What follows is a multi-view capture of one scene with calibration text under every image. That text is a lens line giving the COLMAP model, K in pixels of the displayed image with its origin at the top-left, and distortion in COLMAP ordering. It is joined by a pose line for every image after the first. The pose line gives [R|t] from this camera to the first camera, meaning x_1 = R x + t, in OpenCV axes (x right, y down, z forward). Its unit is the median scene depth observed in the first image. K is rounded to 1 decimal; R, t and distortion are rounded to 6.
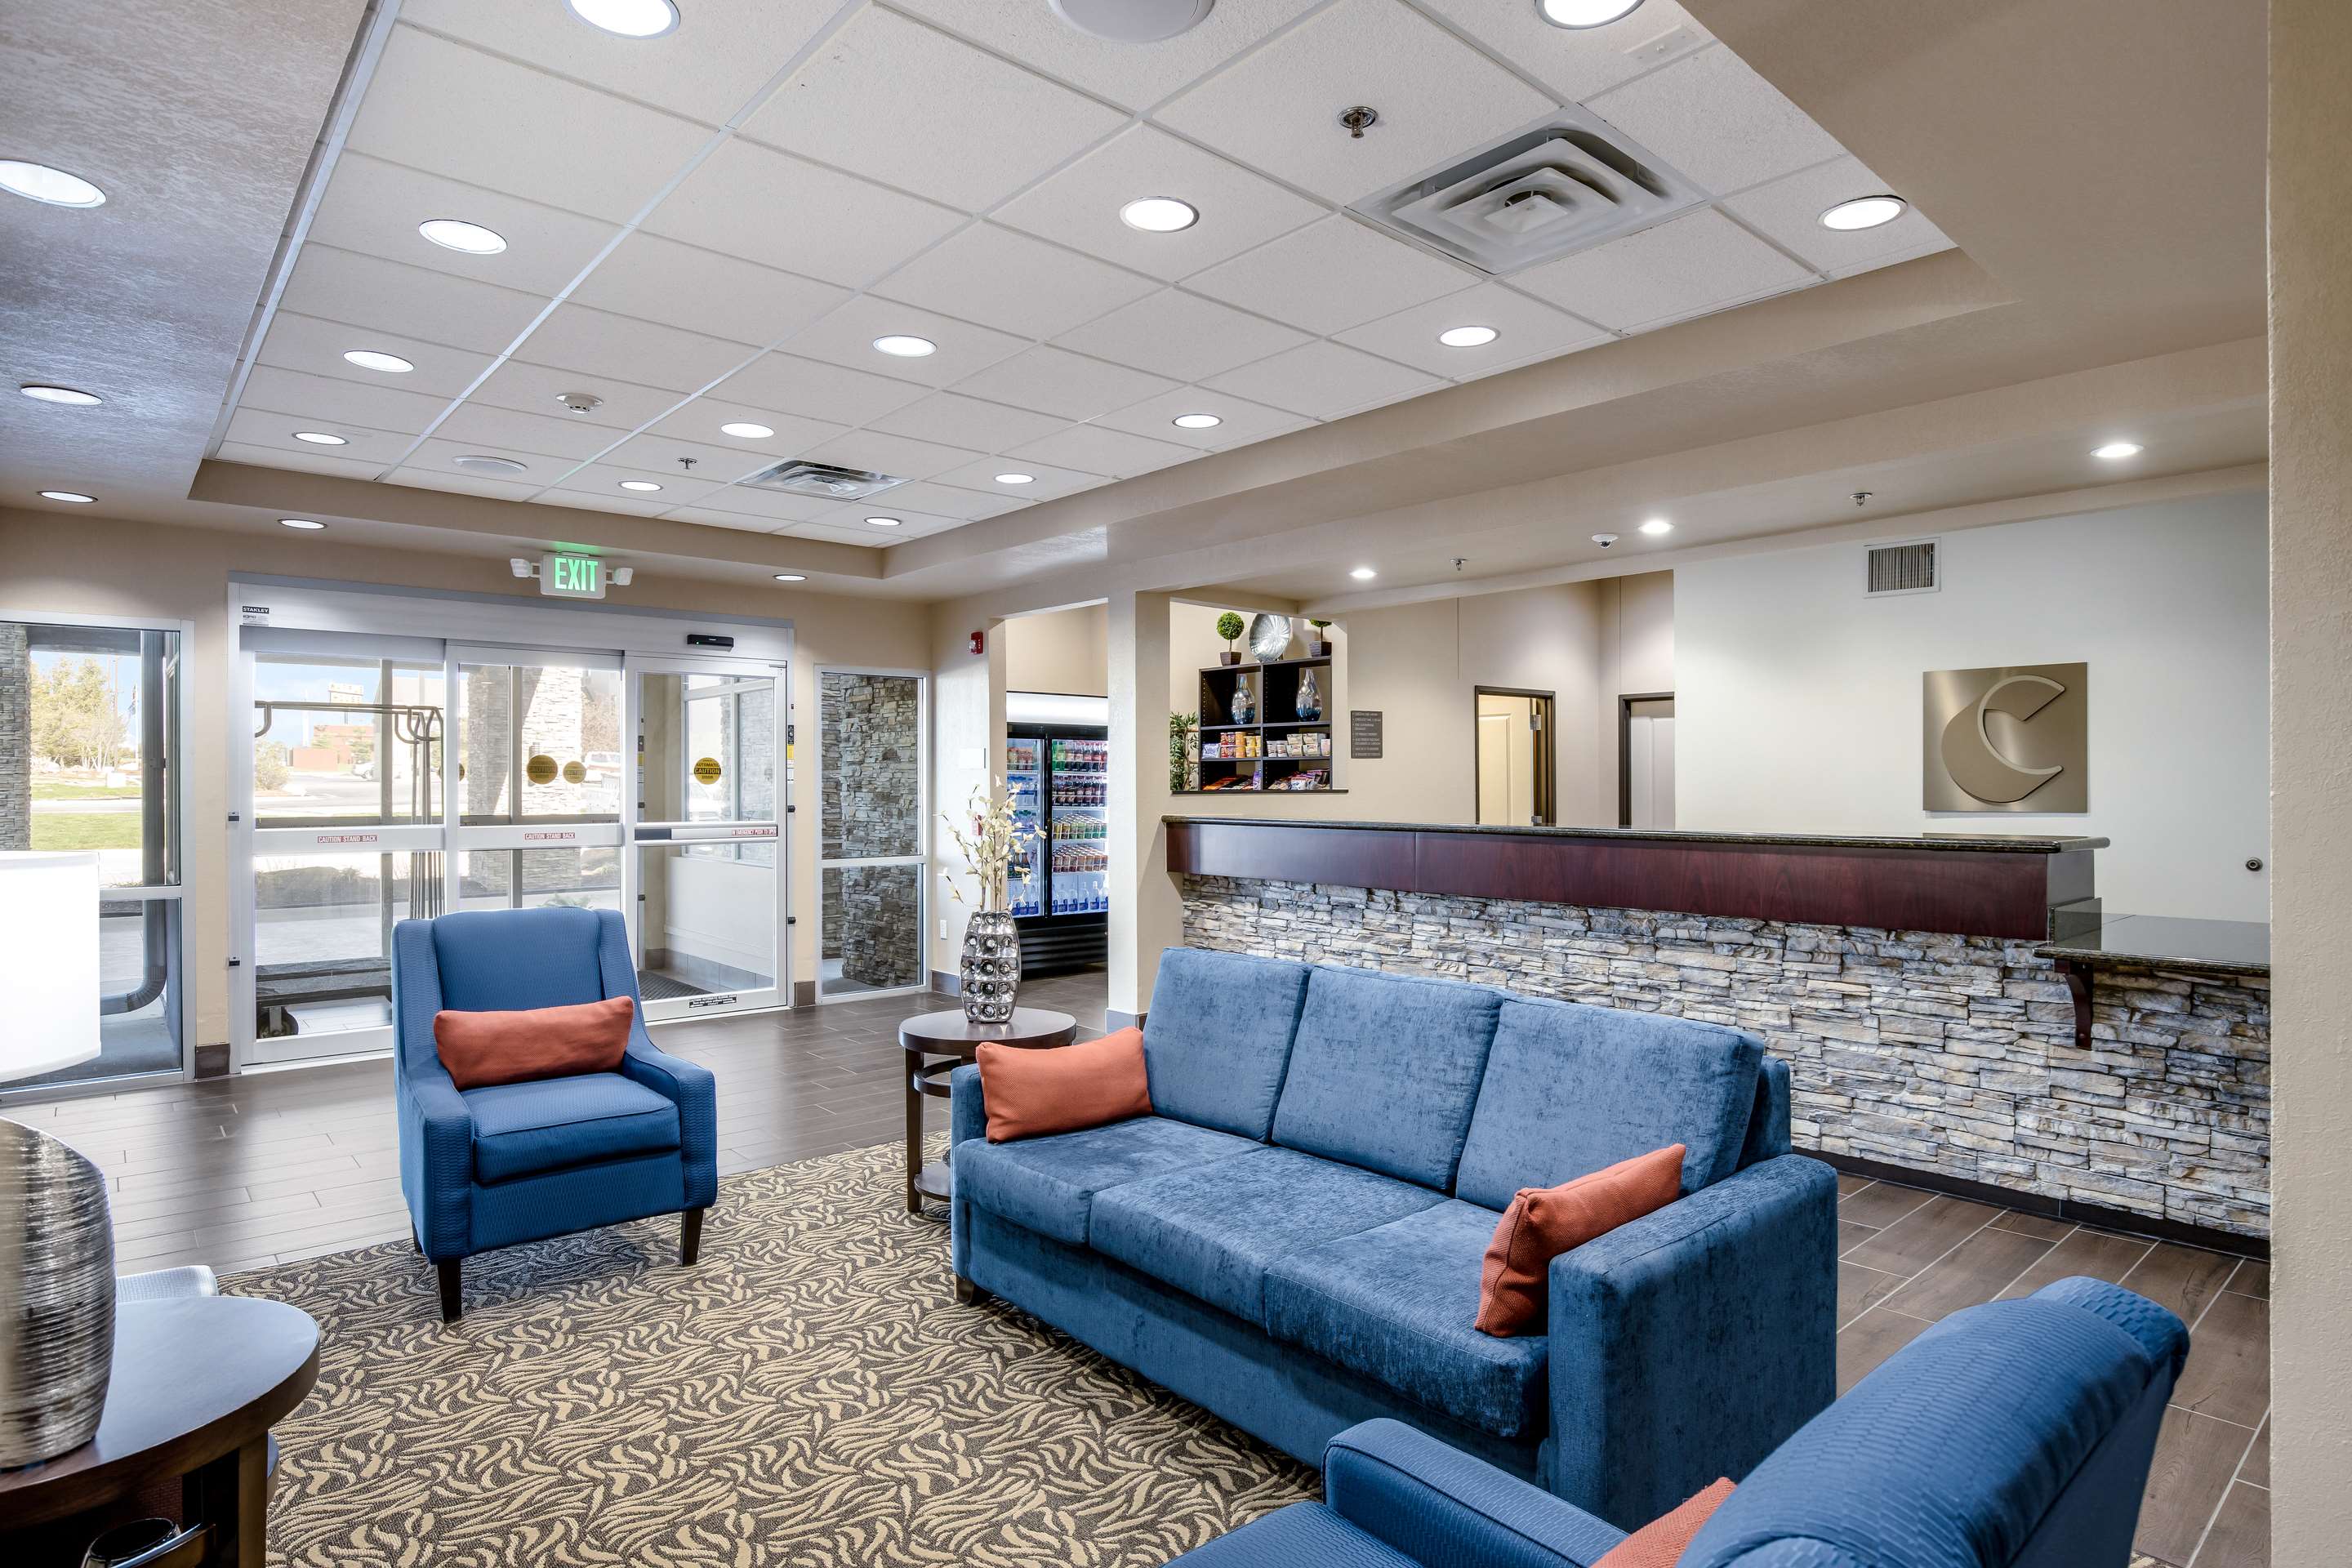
lens RADIAL K [[1285.9, 0, 1174.9], [0, 1285.9, 786.5], [0, 0, 1]] dist [-0.002203, 0.004013]
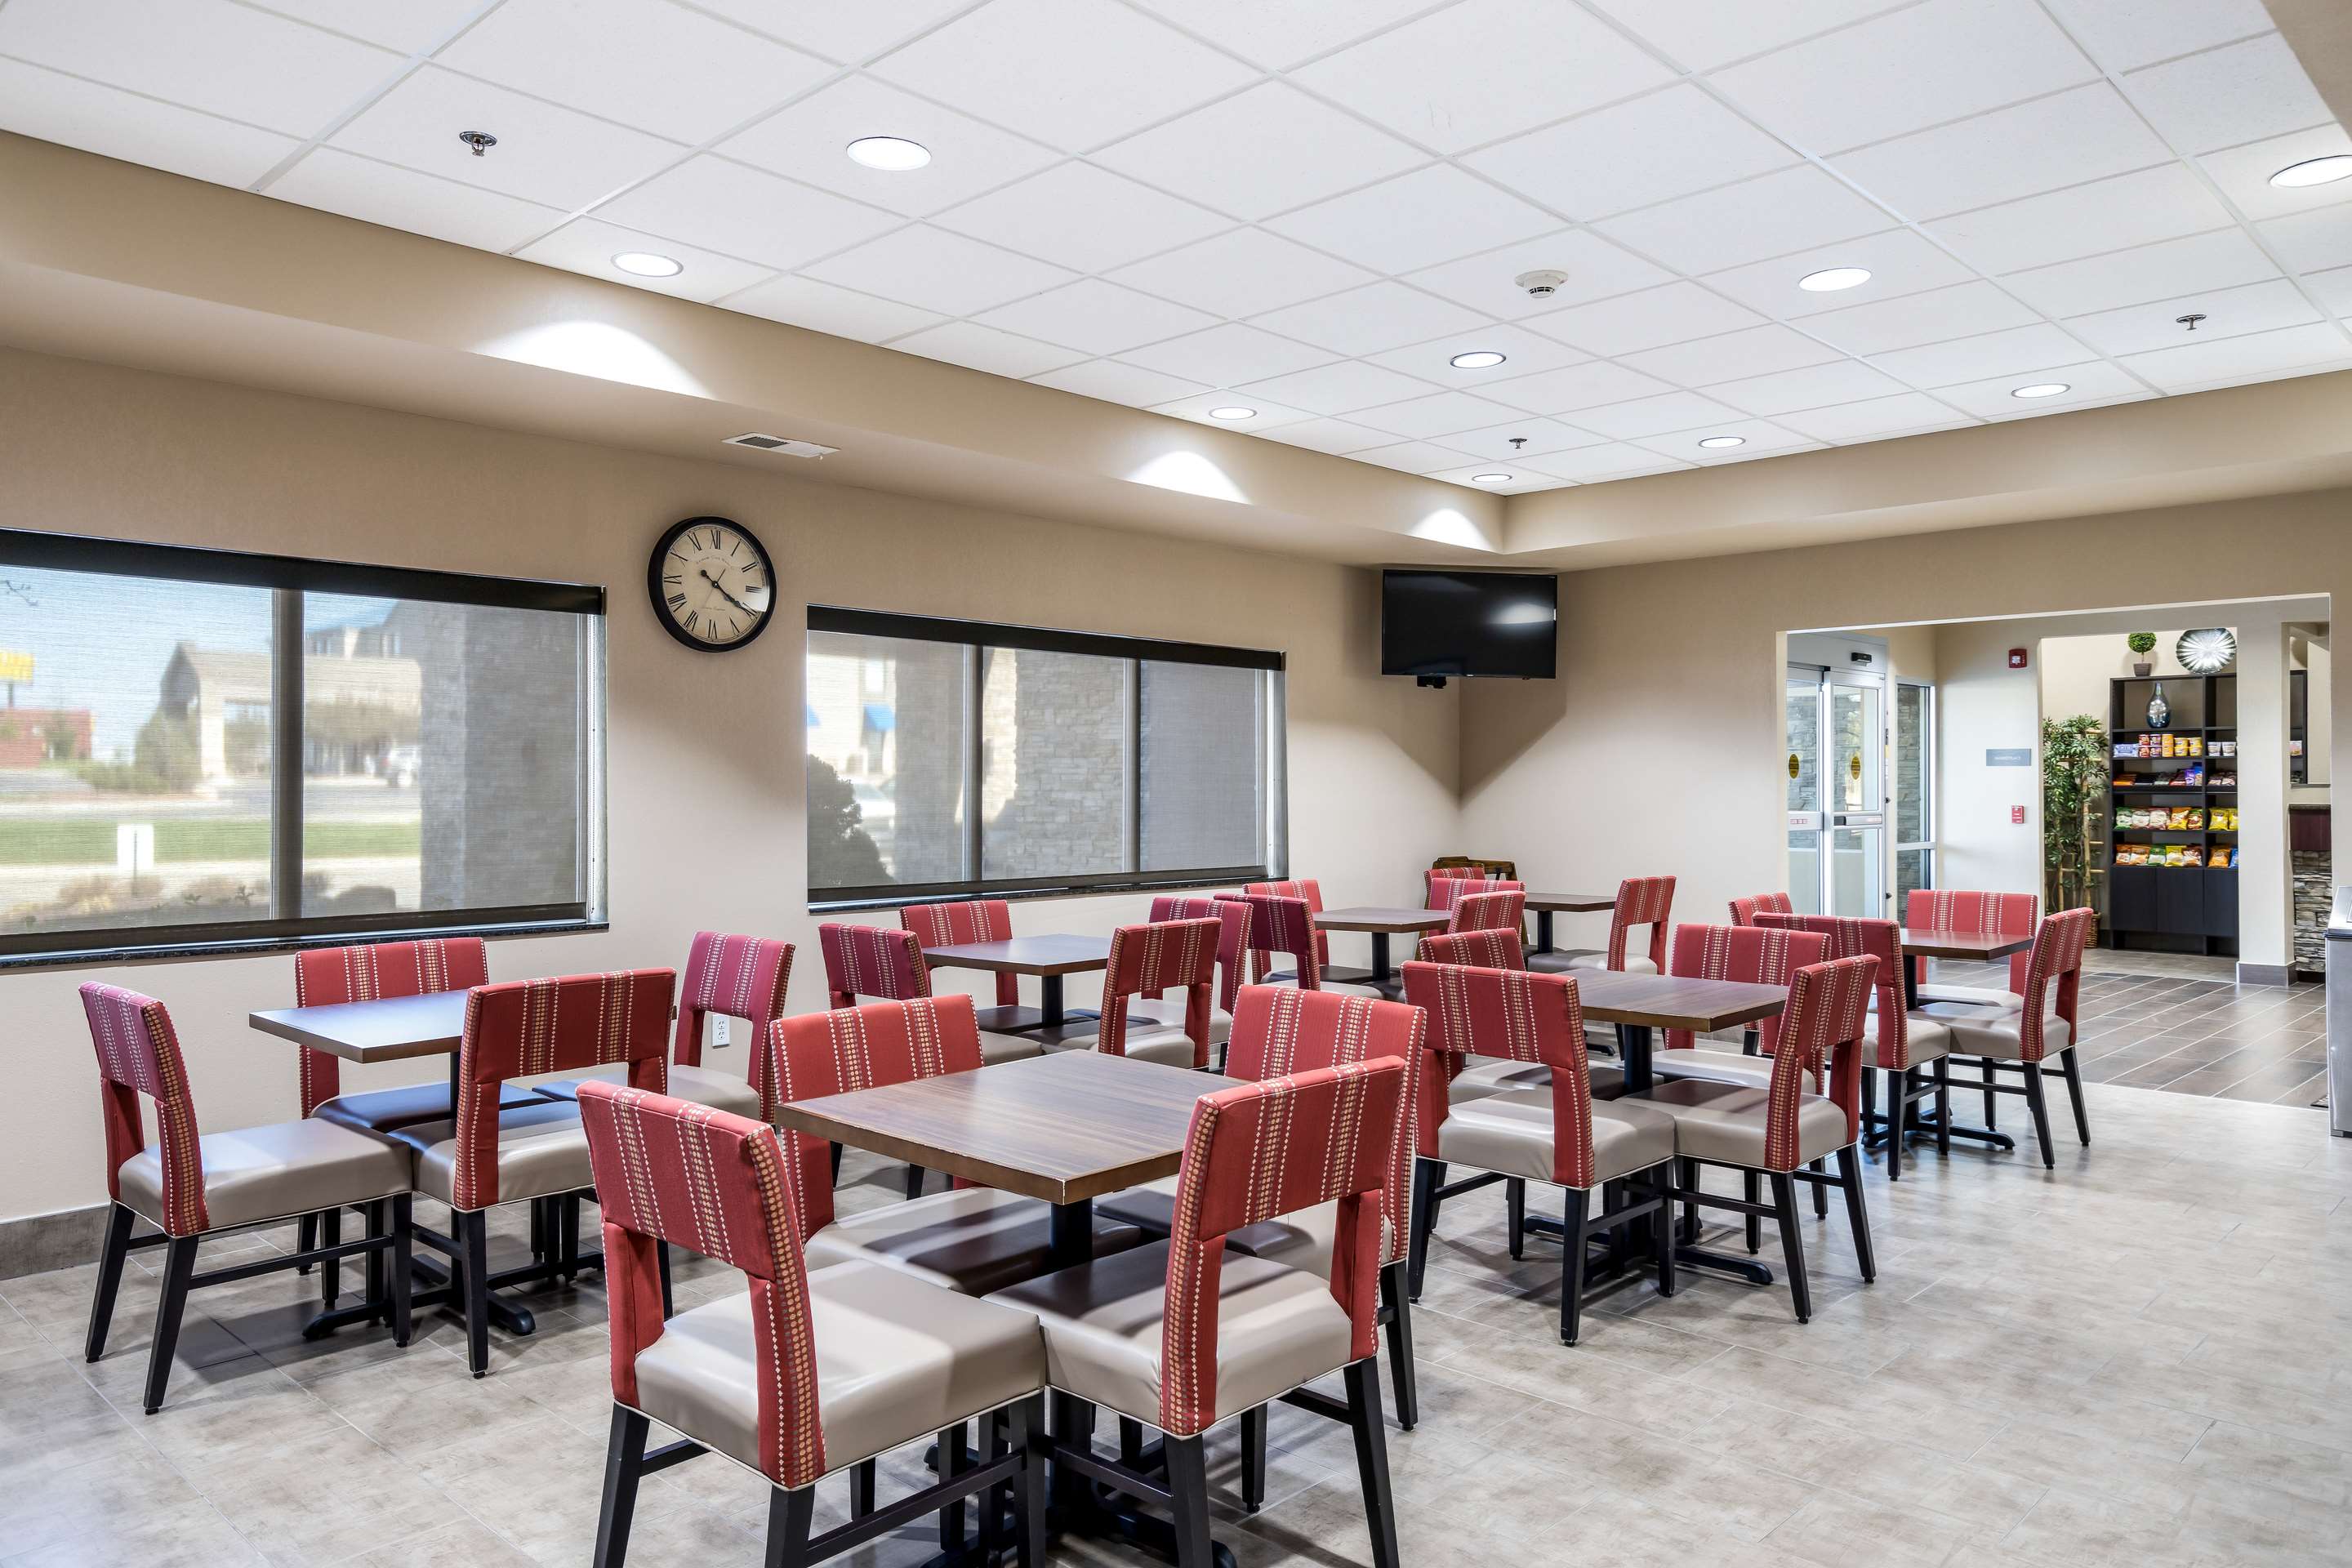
lens RADIAL K [[1601.9, 0, 1201.5], [0, 1601.9, 785.5], [0, 0, 1]] dist [-0.019087, 0.000983]
pose [[0.995000, -0.004286, 0.099785, -1.733868], [0.003832, 0.999981, 0.004737, -0.011391], [-0.099804, -0.004331, 0.994998, -0.598031]]
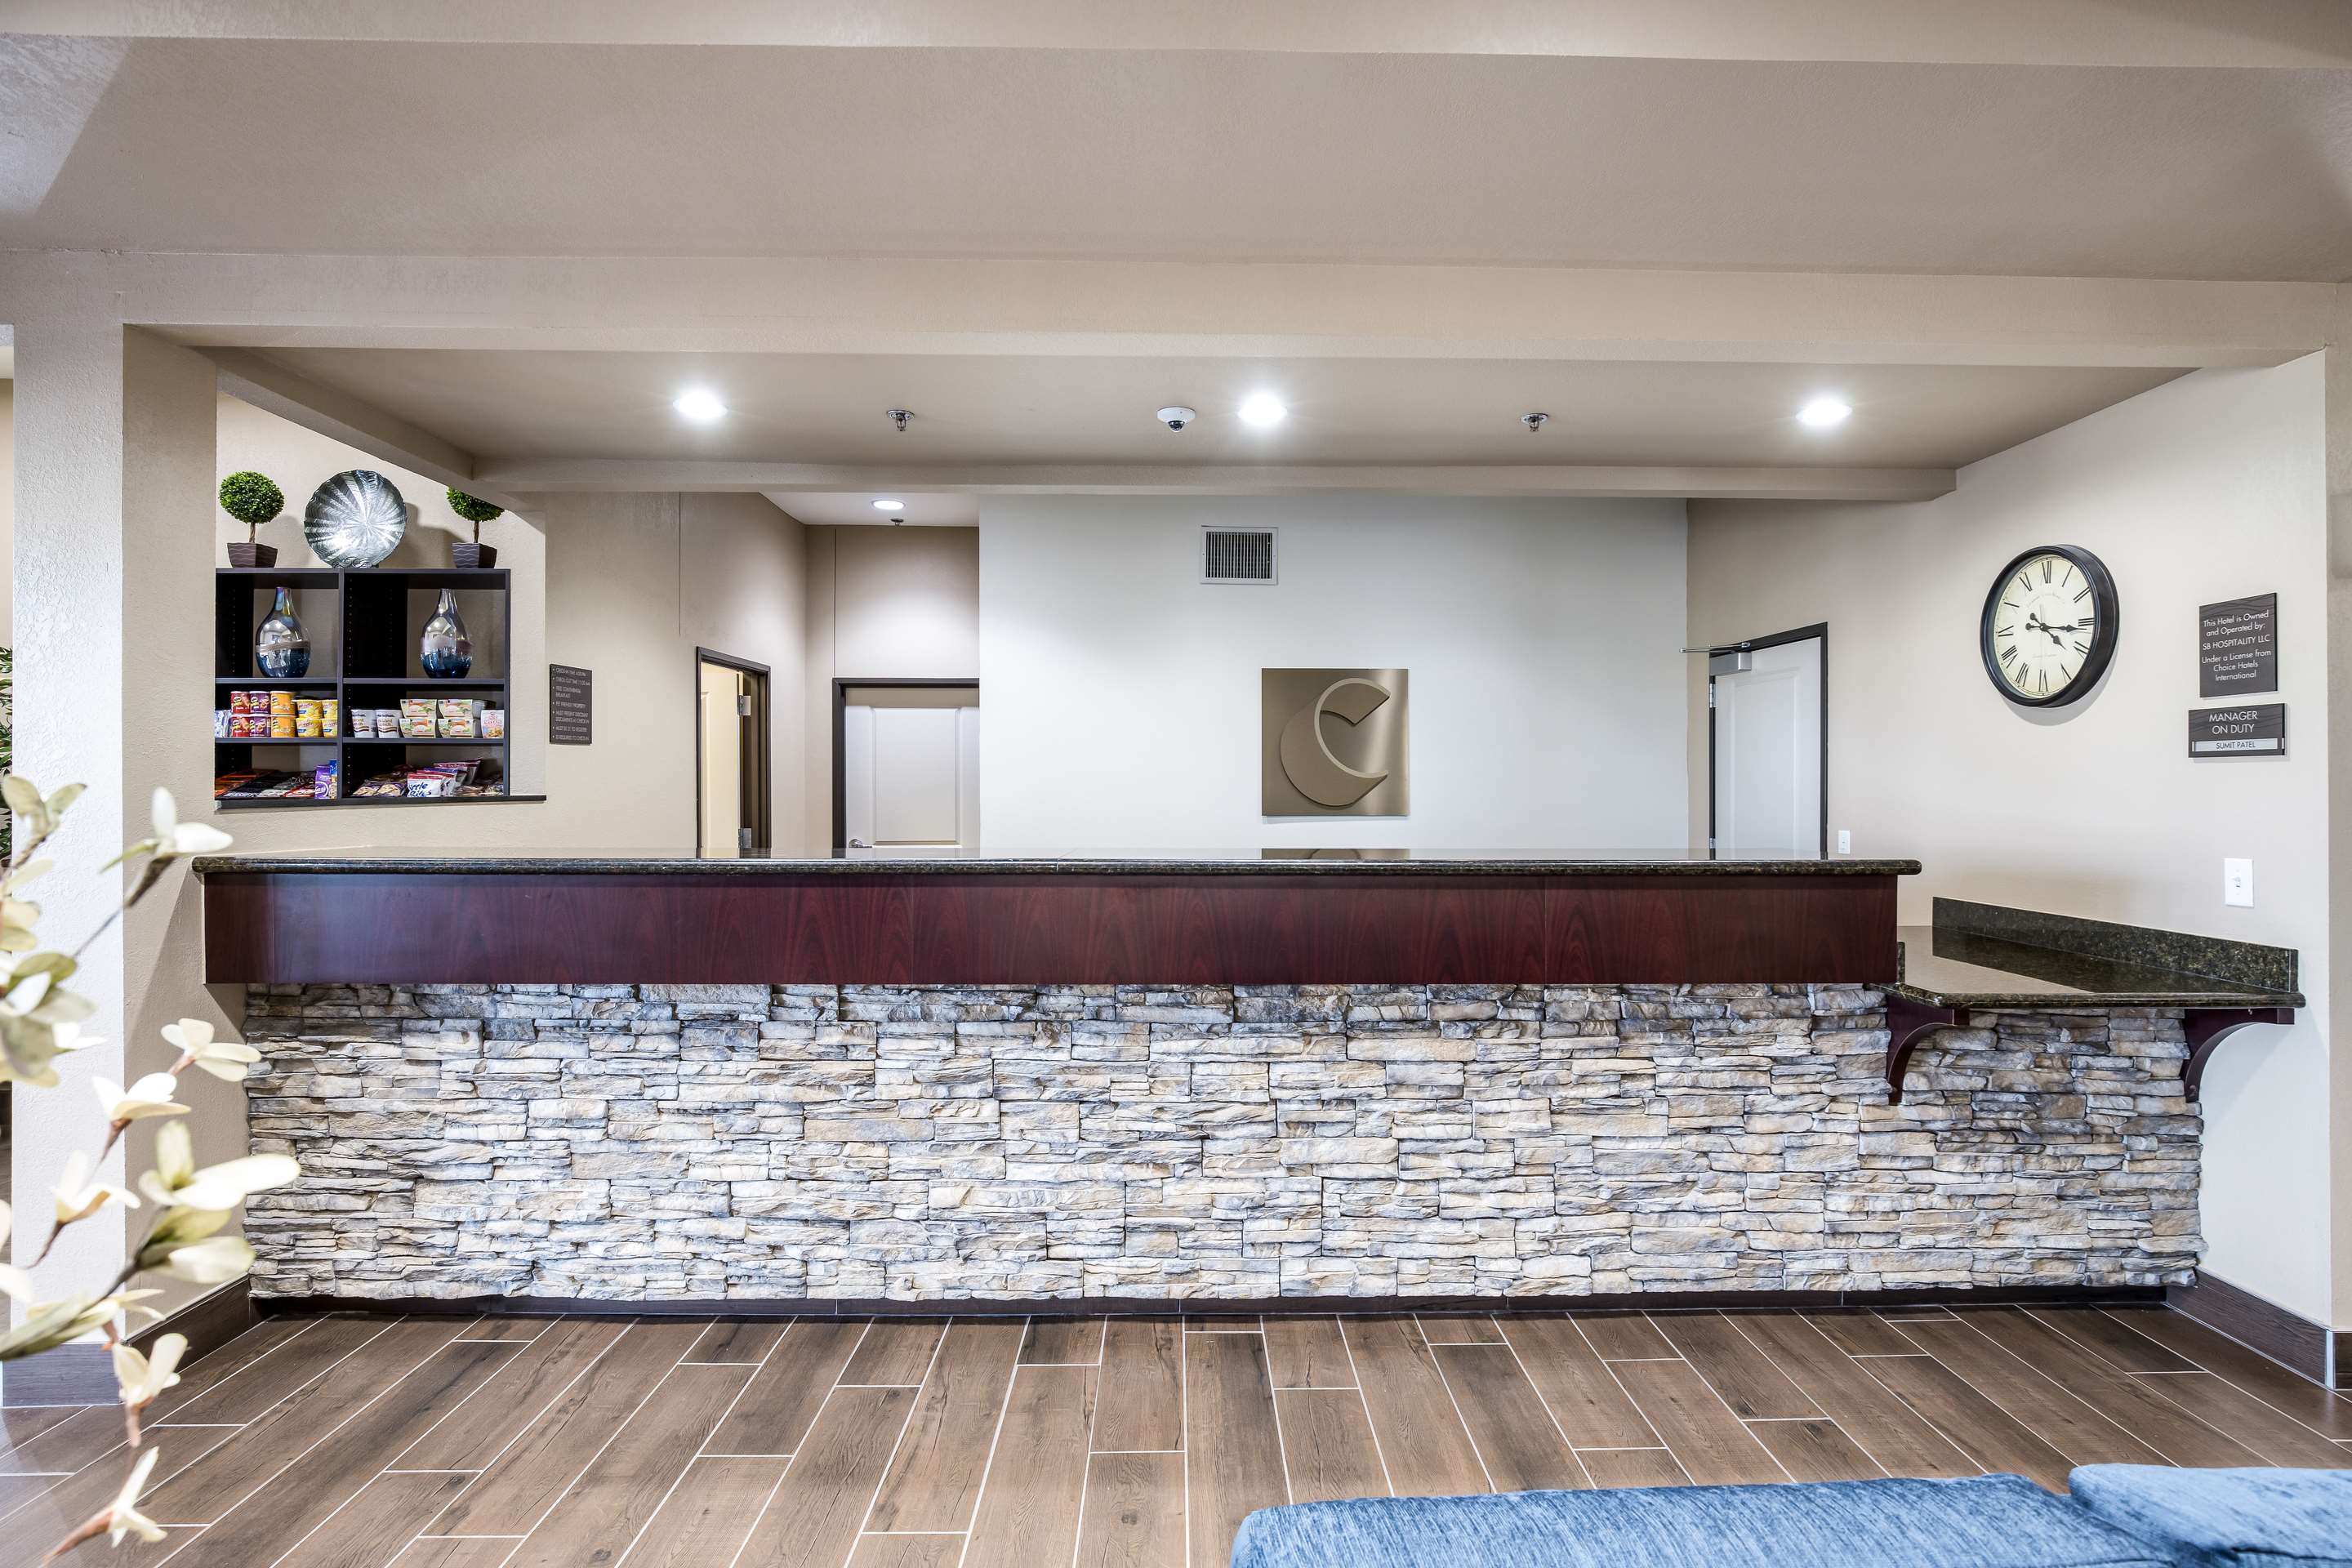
lens RADIAL K [[1133.1, 0, 1191.5], [0, 1133.1, 784.2], [0, 0, 1]] dist [-0.013055, 0.004188]
pose [[0.642925, 0.002531, 0.765925, -0.123660], [-0.000407, 0.999996, -0.002963, -0.002321], [-0.765929, 0.001593, 0.642923, 0.714975]]
